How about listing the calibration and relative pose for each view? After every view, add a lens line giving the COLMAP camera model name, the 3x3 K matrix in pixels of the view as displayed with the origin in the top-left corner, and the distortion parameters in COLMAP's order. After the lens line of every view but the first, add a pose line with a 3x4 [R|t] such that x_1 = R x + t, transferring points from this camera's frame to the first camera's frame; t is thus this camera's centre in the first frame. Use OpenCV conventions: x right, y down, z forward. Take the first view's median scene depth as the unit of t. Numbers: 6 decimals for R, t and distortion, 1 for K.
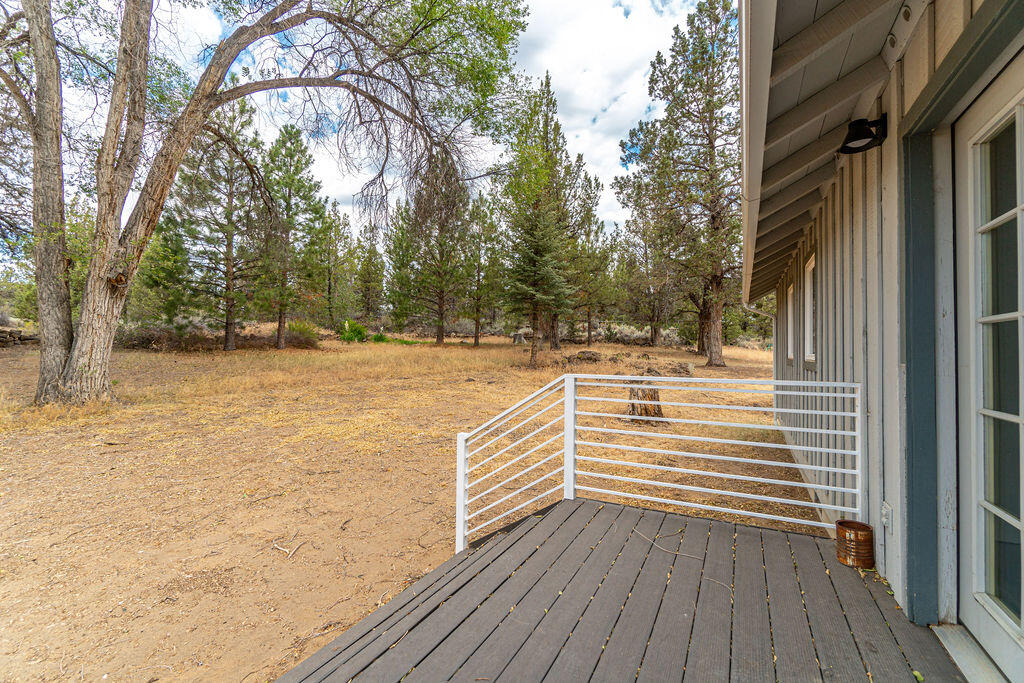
lens RADIAL K [[450.1, 0, 512.0], [0, 450.1, 341.5], [0, 0, 1]] dist [-0.006158, -0.000143]
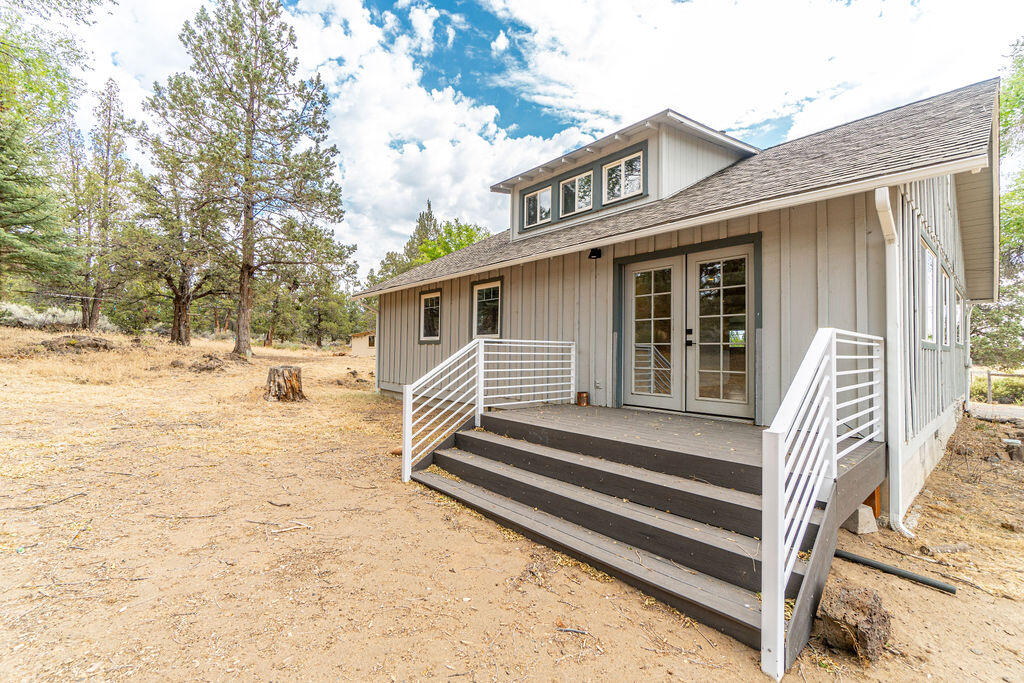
lens RADIAL K [[450.1, 0, 512.0], [0, 450.1, 341.5], [0, 0, 1]] dist [-0.006158, -0.000143]
pose [[0.374087, 0.009563, 0.927344, -1.205615], [-0.021138, 0.999775, -0.001784, 0.073640], [-0.927153, -0.018935, 0.374204, 0.244308]]
